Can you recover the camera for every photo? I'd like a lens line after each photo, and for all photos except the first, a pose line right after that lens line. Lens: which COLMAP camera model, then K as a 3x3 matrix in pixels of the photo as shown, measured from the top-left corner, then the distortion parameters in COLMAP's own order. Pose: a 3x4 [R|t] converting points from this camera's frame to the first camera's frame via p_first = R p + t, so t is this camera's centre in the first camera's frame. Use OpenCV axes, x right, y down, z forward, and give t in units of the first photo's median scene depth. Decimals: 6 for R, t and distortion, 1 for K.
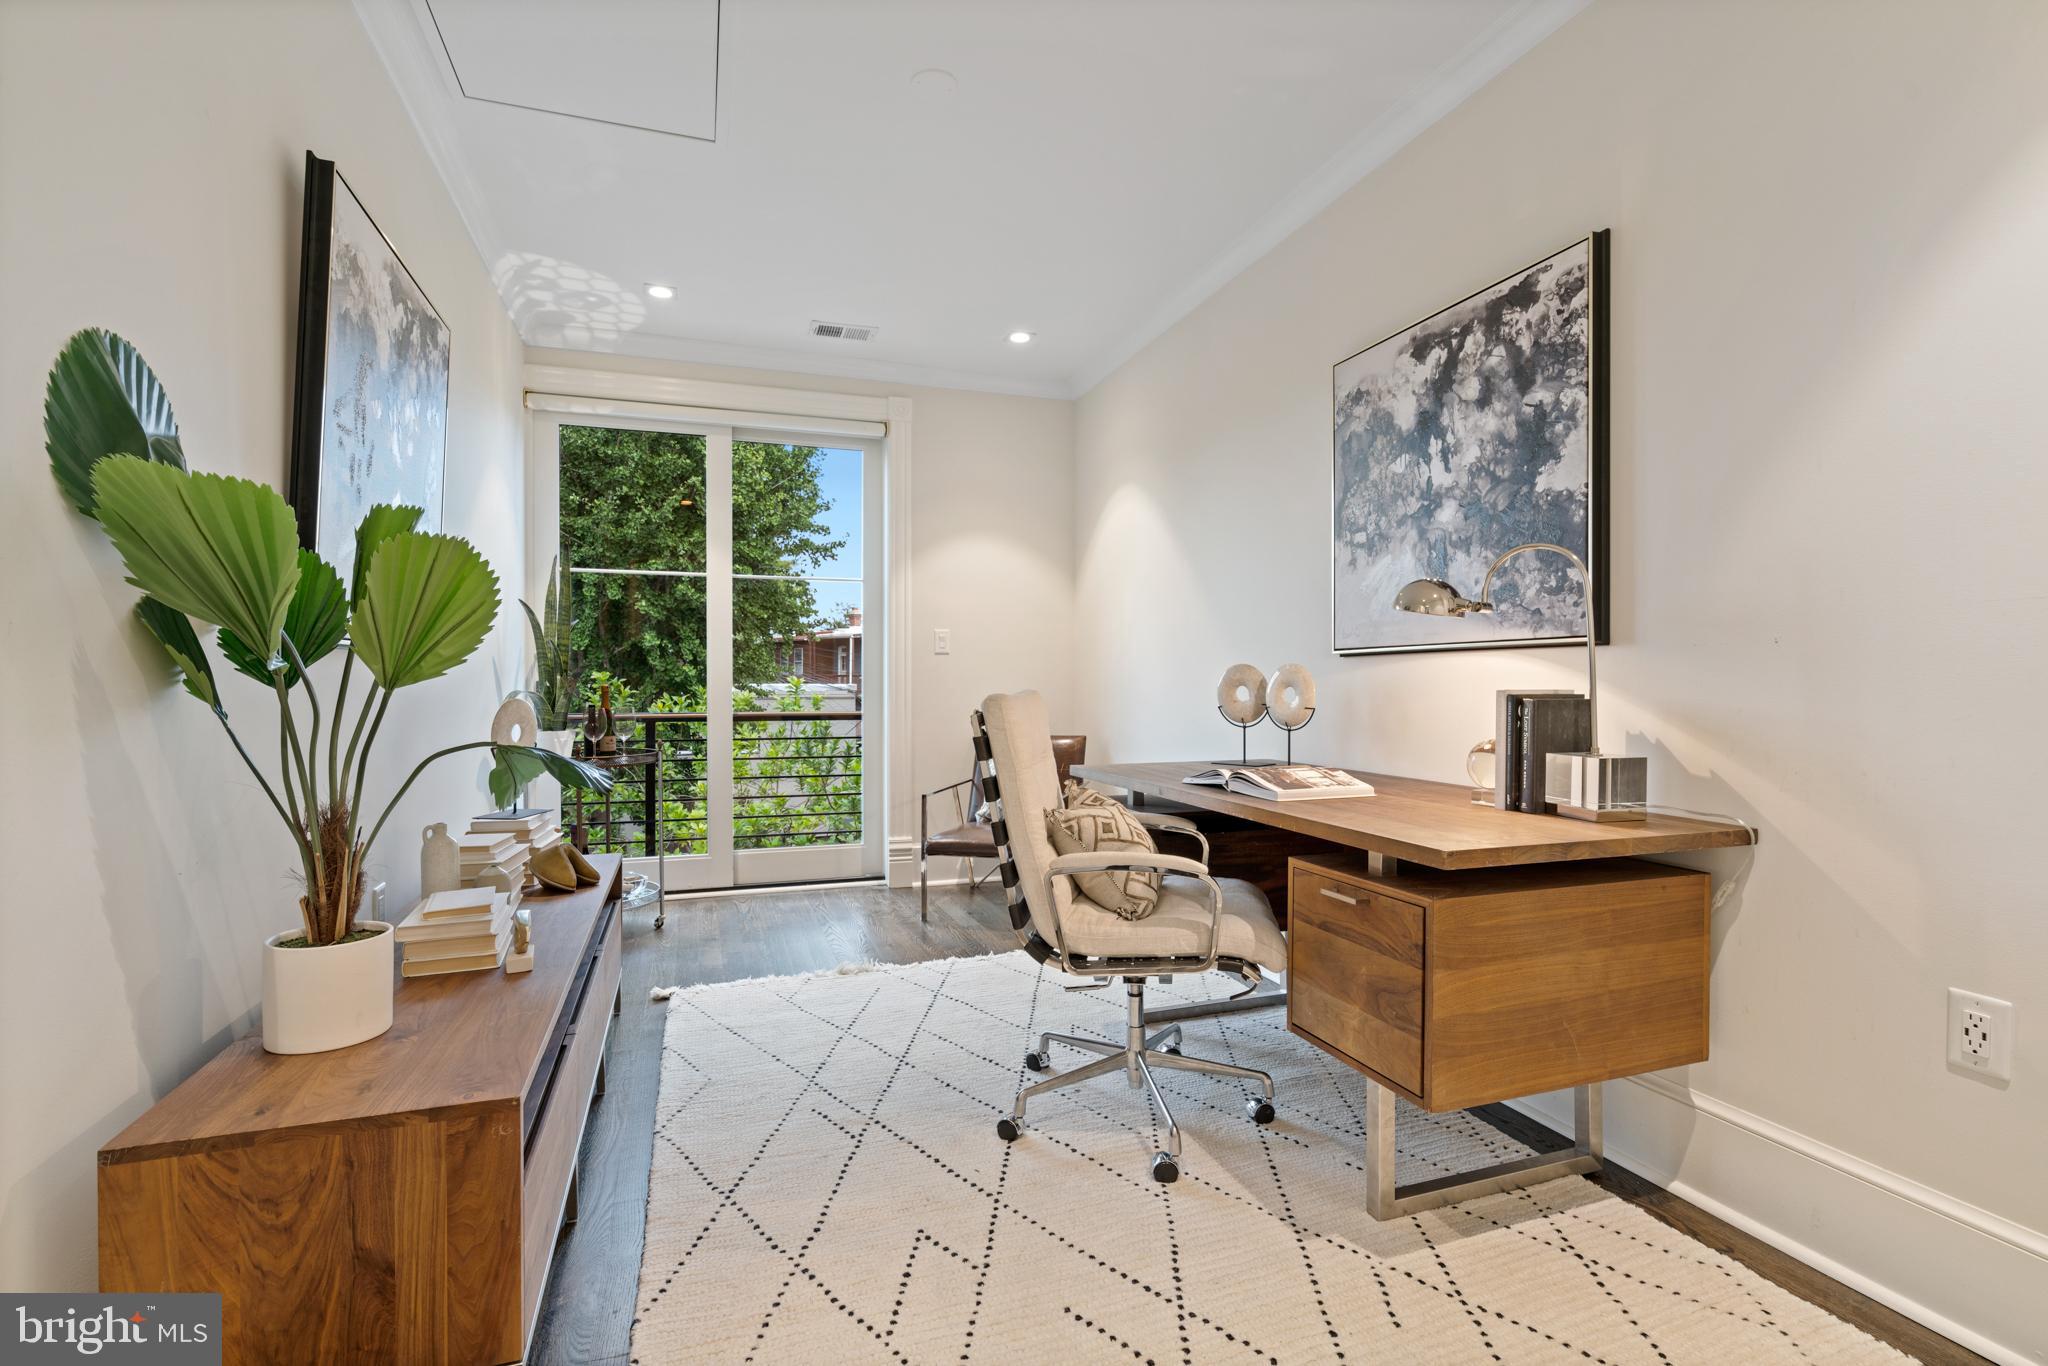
lens RADIAL K [[941.6, 0, 1027.8], [0, 941.6, 683.6], [0, 0, 1]] dist [0.001333, 0.000358]
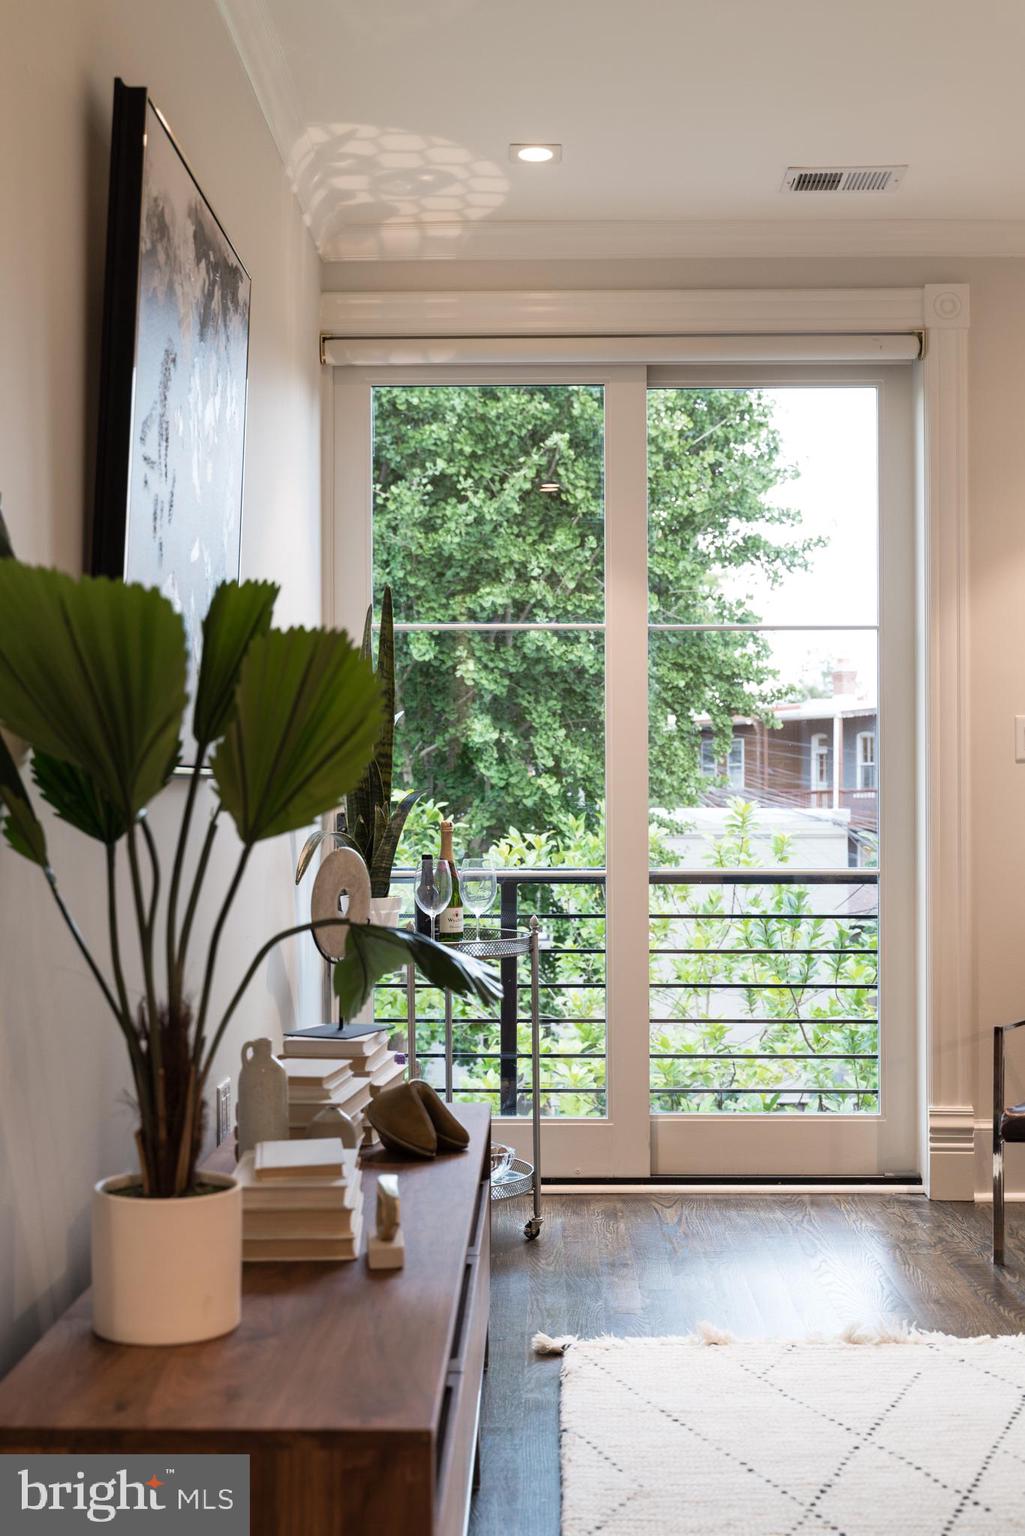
lens RADIAL K [[1919.4, 0, 515.4], [0, 1919.4, 767.8], [0, 0, 1]] dist [-0.006946, 0.000000]
pose [[0.940910, -0.006095, -0.338602, 0.001928], [0.000166, 0.999846, -0.017537, -0.010927], [0.338656, 0.016444, 0.940766, -0.124787]]
